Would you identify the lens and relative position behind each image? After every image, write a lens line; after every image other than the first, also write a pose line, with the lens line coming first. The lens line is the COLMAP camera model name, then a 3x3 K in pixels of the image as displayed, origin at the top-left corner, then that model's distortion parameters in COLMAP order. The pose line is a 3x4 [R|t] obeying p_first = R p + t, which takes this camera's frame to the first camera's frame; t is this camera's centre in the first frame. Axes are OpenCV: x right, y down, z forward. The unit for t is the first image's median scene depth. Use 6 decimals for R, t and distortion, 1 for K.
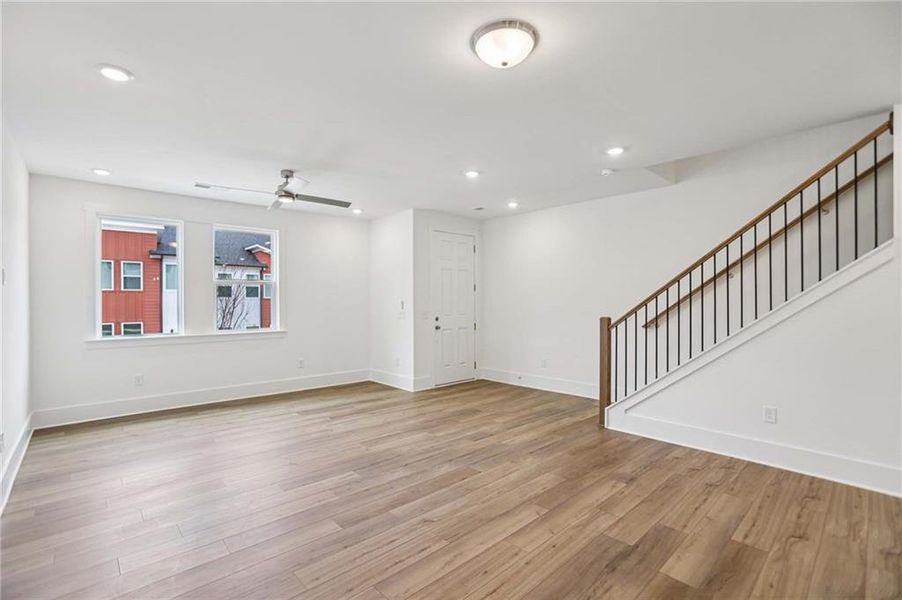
lens RADIAL K [[421.1, 0, 444.3], [0, 421.1, 302.8], [0, 0, 1]] dist [-0.038380, 0.010897]
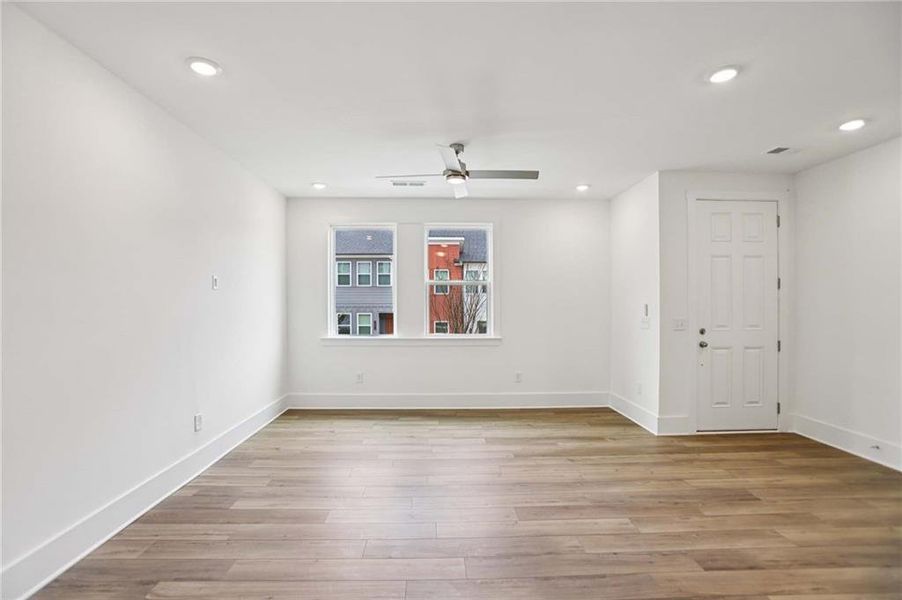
lens RADIAL K [[421.1, 0, 442.0], [0, 421.1, 302.5], [0, 0, 1]] dist [-0.038380, 0.010897]
pose [[0.761525, 0.001260, -0.648134, 0.118274], [-0.004103, 0.999987, -0.002877, -0.004737], [0.648123, 0.004850, 0.761521, 0.294144]]
